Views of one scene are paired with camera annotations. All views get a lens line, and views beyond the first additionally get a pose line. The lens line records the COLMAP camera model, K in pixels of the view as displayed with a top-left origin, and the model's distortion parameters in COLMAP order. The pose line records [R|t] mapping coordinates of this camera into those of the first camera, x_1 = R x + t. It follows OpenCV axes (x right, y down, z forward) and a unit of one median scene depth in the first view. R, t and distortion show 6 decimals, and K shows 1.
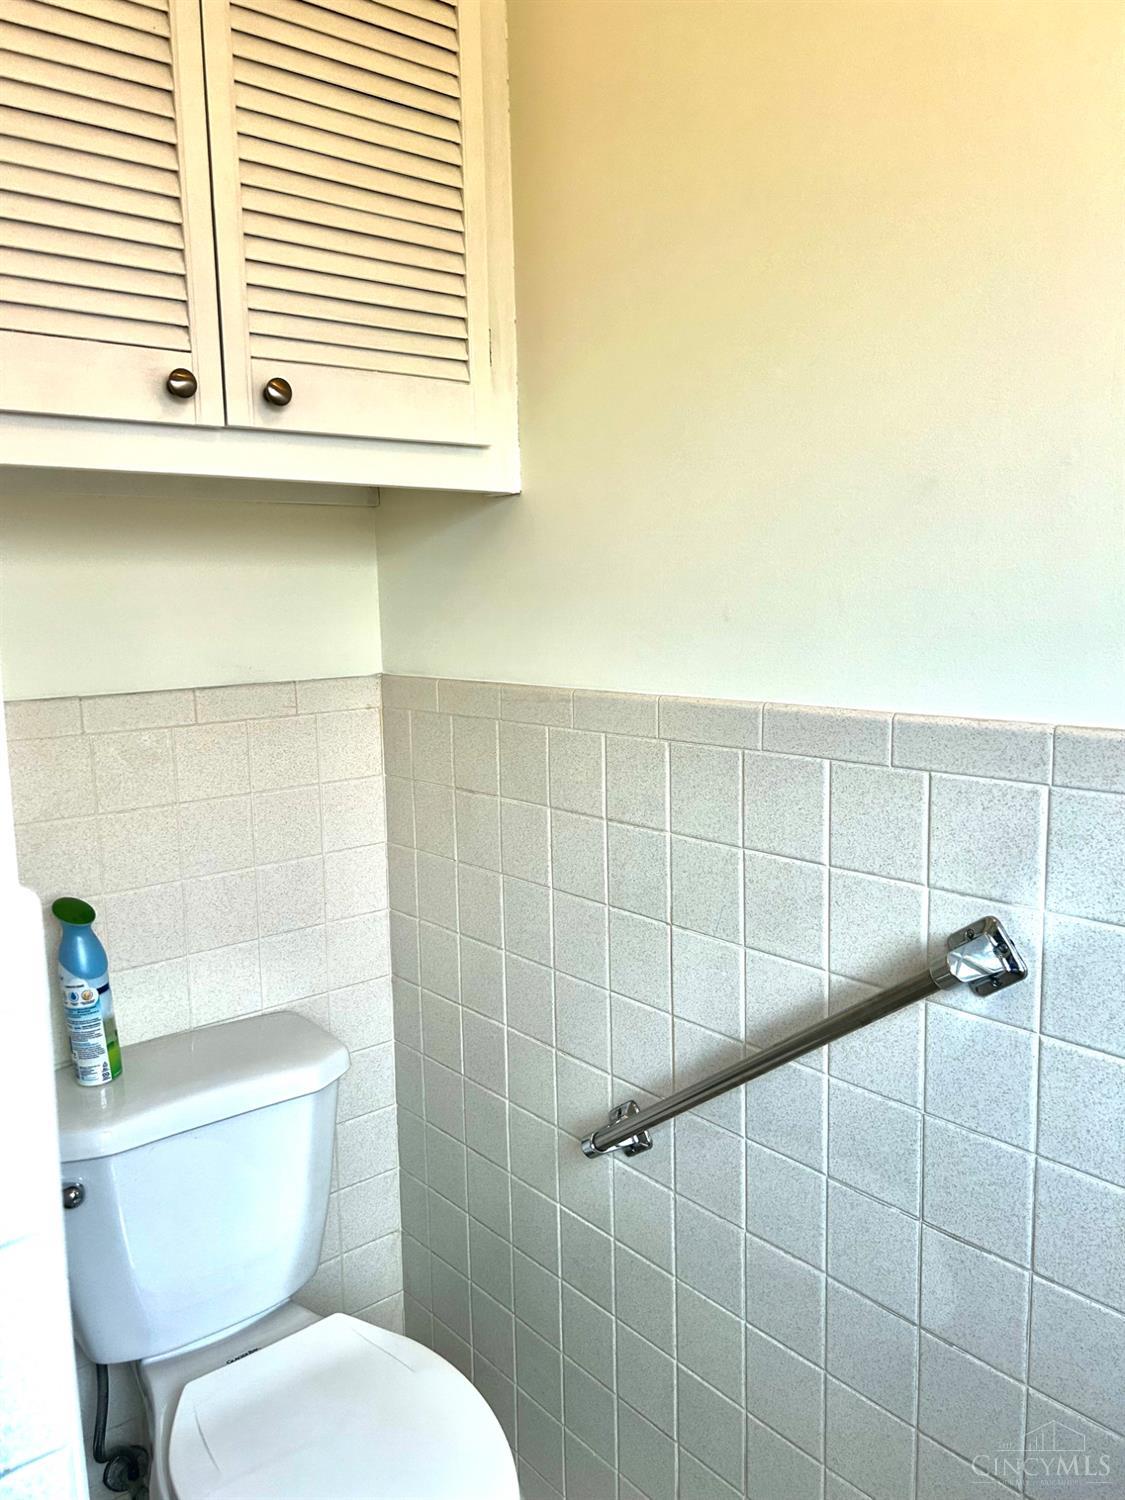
lens RADIAL K [[1137.6, 0, 561.3], [0, 1137.6, 746.3], [0, 0, 1]] dist [0.065524, -0.042992]
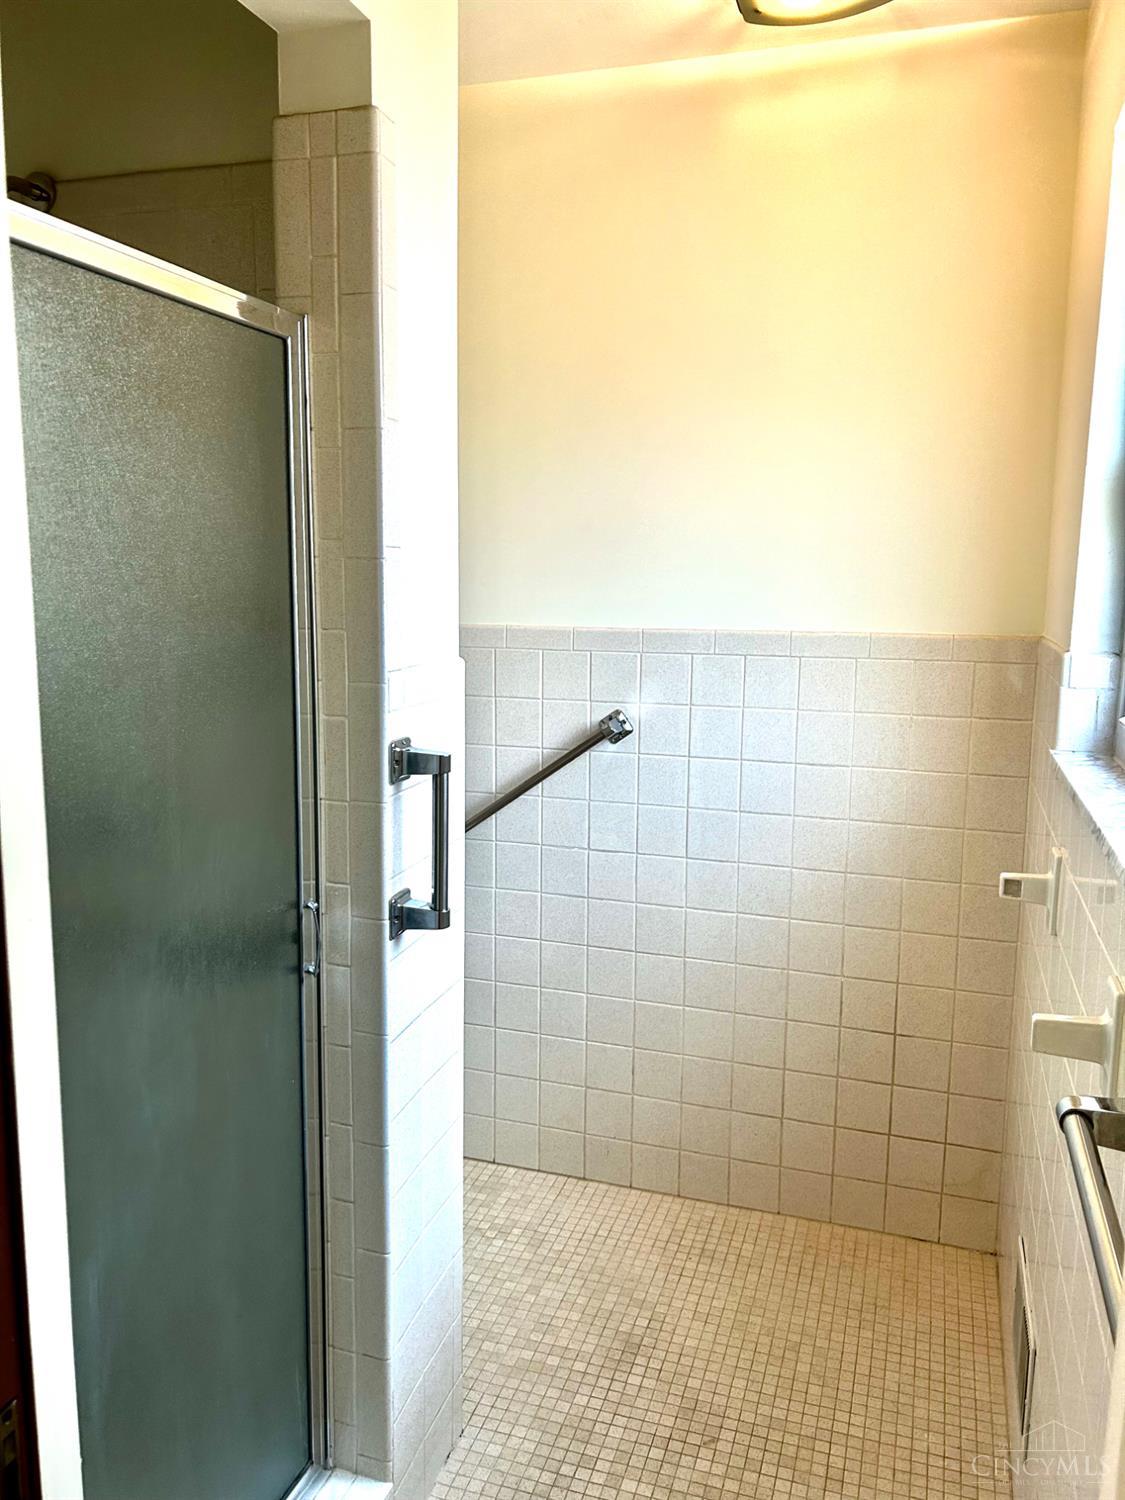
lens RADIAL K [[1137.6, 0, 562.3], [0, 1137.6, 738.8], [0, 0, 1]] dist [0.065524, -0.042992]
pose [[0.841953, -0.052032, 0.537037, -0.968194], [0.049853, 0.998584, 0.018593, 0.151840], [-0.537244, 0.011119, 0.843354, -0.915936]]
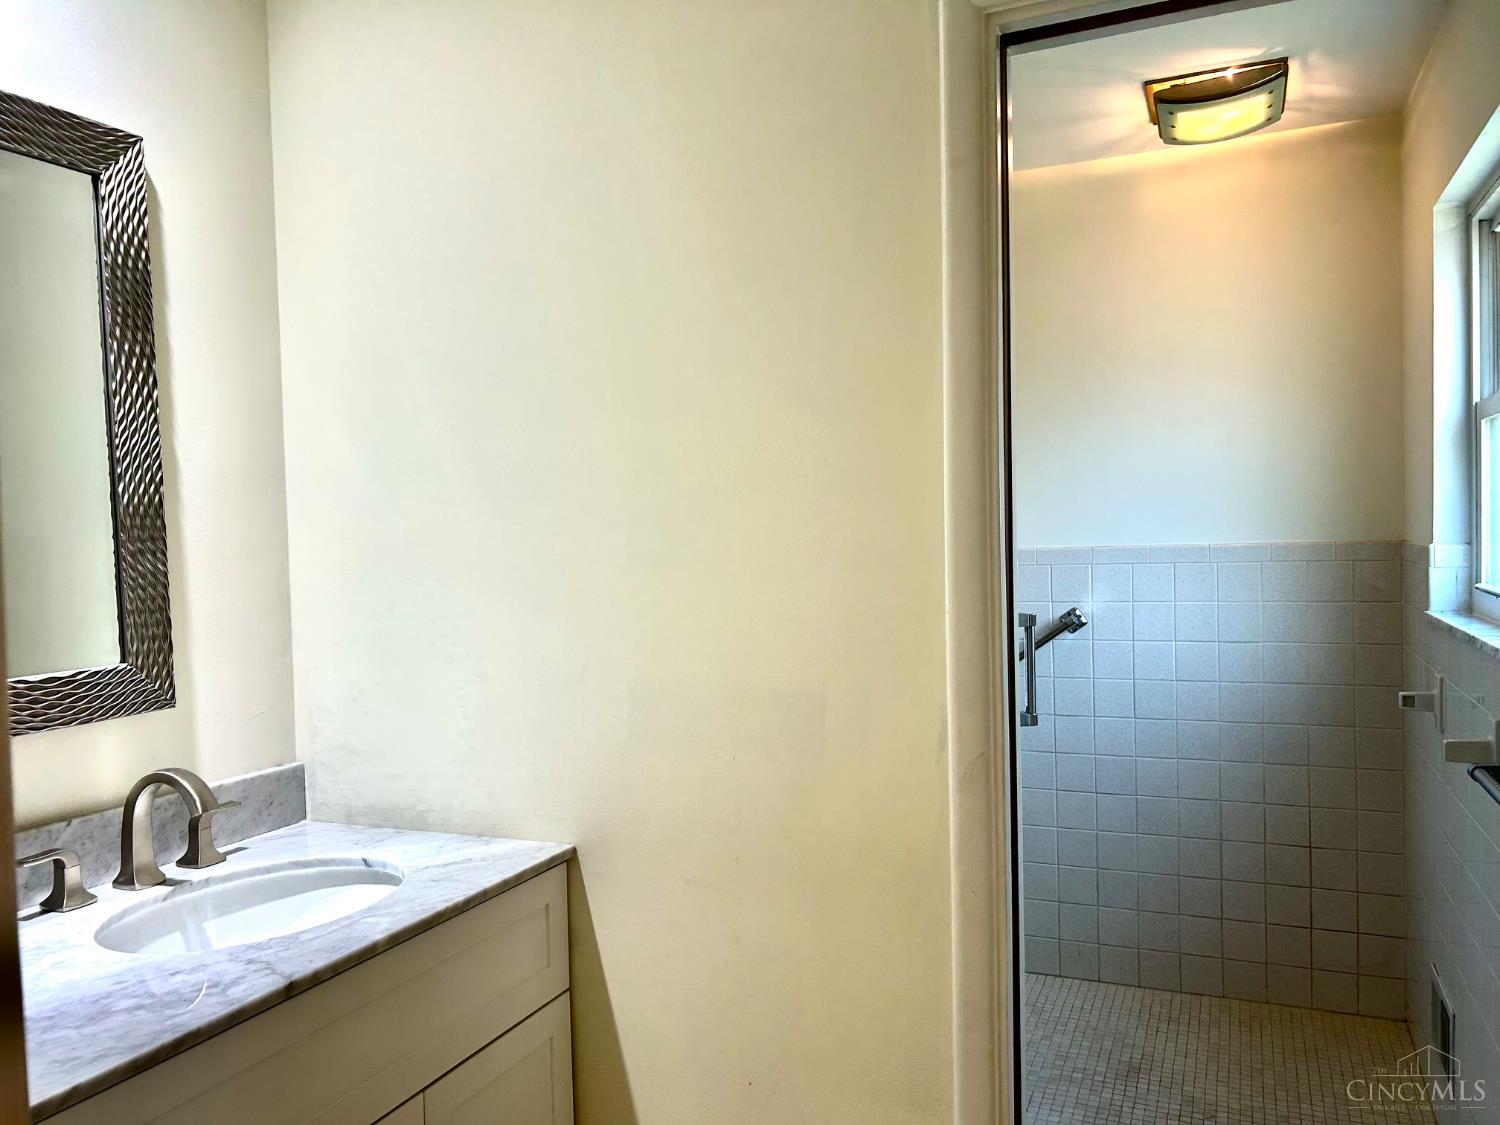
lens RADIAL K [[1137.6, 0, 753.9], [0, 1137.6, 575.6], [0, 0, 1]] dist [0.065524, -0.042992]
pose [[0.884867, -0.026469, 0.465091, -1.855628], [0.078362, 0.992615, -0.092597, 0.274200], [-0.459205, 0.118382, 0.880407, -1.392931]]
